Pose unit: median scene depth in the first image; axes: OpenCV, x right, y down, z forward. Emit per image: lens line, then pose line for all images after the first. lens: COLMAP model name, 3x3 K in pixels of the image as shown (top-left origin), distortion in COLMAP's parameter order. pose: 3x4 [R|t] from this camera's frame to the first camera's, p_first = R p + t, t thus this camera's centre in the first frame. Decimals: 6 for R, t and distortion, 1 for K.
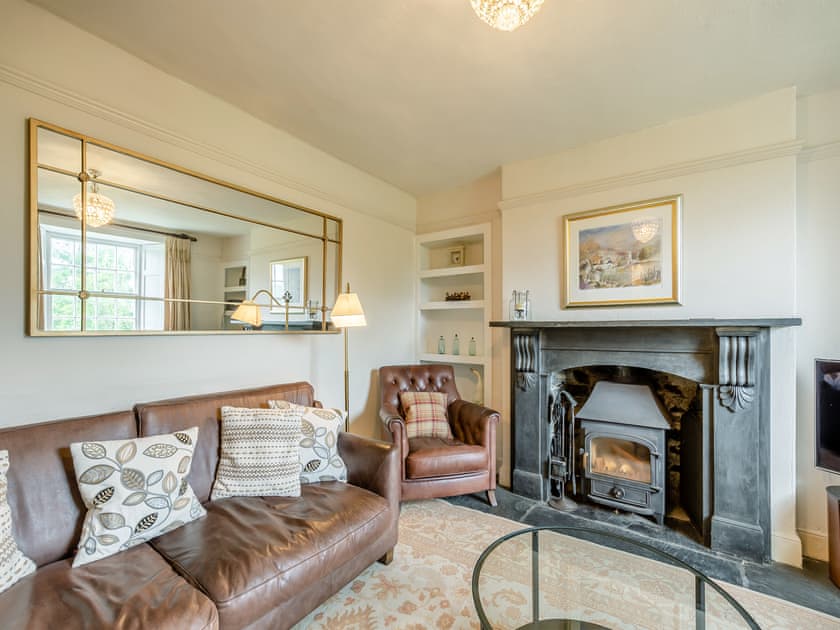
lens RADIAL K [[365.4, 0, 435.8], [0, 365.4, 327.7], [0, 0, 1]] dist [0.012652, 0.007695]
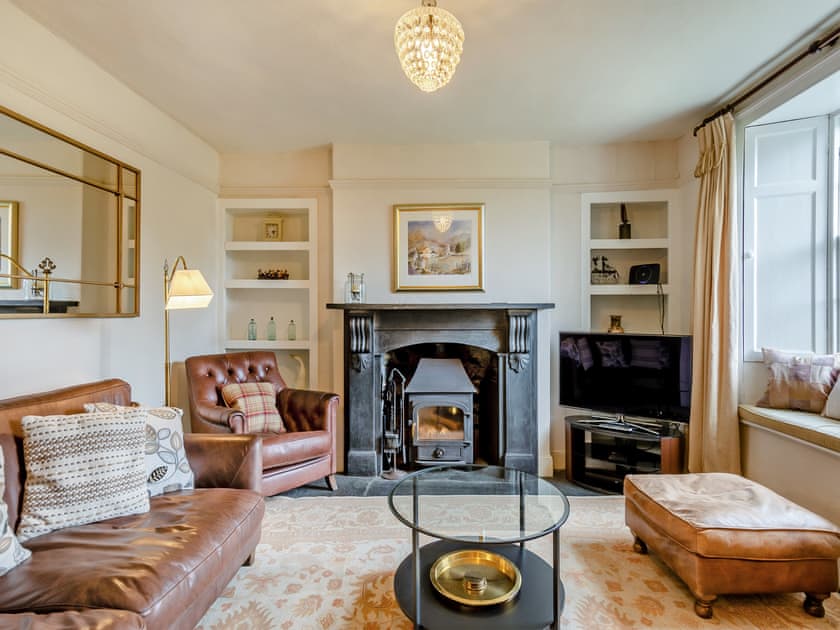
lens RADIAL K [[447.5, 0, 424.8], [0, 447.5, 311.3], [0, 0, 1]] dist [0.086284, 0.000303]
pose [[0.847851, -0.002224, 0.530230, -0.286661], [0.000483, 0.999994, 0.003421, 0.000017], [-0.530235, -0.002644, 0.847847, -0.168510]]
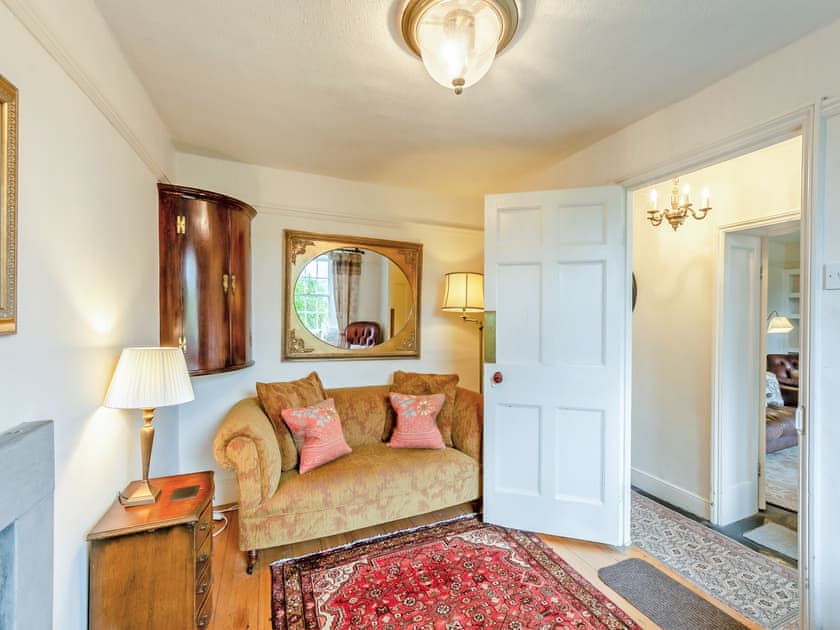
lens RADIAL K [[365.4, 0, 435.8], [0, 365.4, 327.7], [0, 0, 1]] dist [0.012652, 0.007695]
pose [[0.854848, 0.017878, -0.518571, -0.686656], [-0.000781, 0.999449, 0.033170, -0.087414], [0.518879, -0.027951, 0.854391, -1.513637]]
